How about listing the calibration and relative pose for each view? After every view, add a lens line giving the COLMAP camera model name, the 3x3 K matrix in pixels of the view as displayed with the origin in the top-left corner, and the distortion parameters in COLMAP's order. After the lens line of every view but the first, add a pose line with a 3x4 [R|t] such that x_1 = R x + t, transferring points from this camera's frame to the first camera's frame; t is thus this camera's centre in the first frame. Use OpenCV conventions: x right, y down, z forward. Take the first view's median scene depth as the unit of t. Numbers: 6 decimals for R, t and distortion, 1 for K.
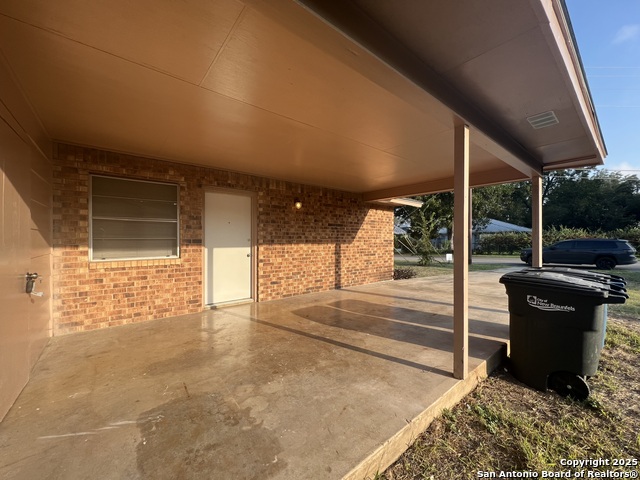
lens RADIAL K [[255.5, 0, 319.3], [0, 255.5, 240.2], [0, 0, 1]] dist [-0.001288, 0.000076]
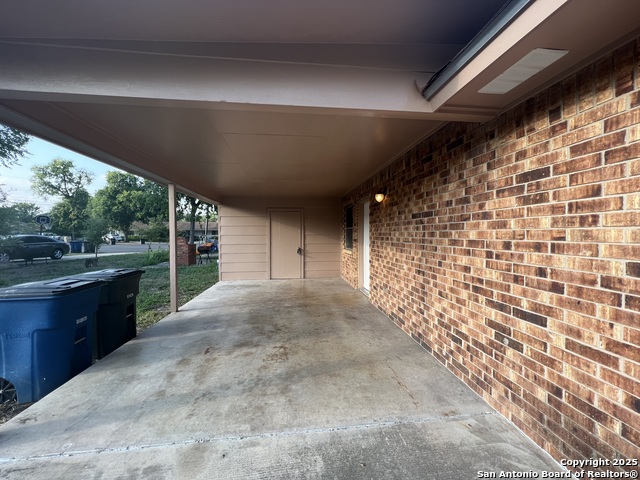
lens RADIAL K [[255.5, 0, 319.3], [0, 255.5, 240.2], [0, 0, 1]] dist [-0.001288, 0.000076]
pose [[-0.542051, 0.018589, -0.840140, 0.542590], [-0.004826, 0.999670, 0.025233, -0.020752], [0.840332, 0.017732, -0.541782, 1.022087]]
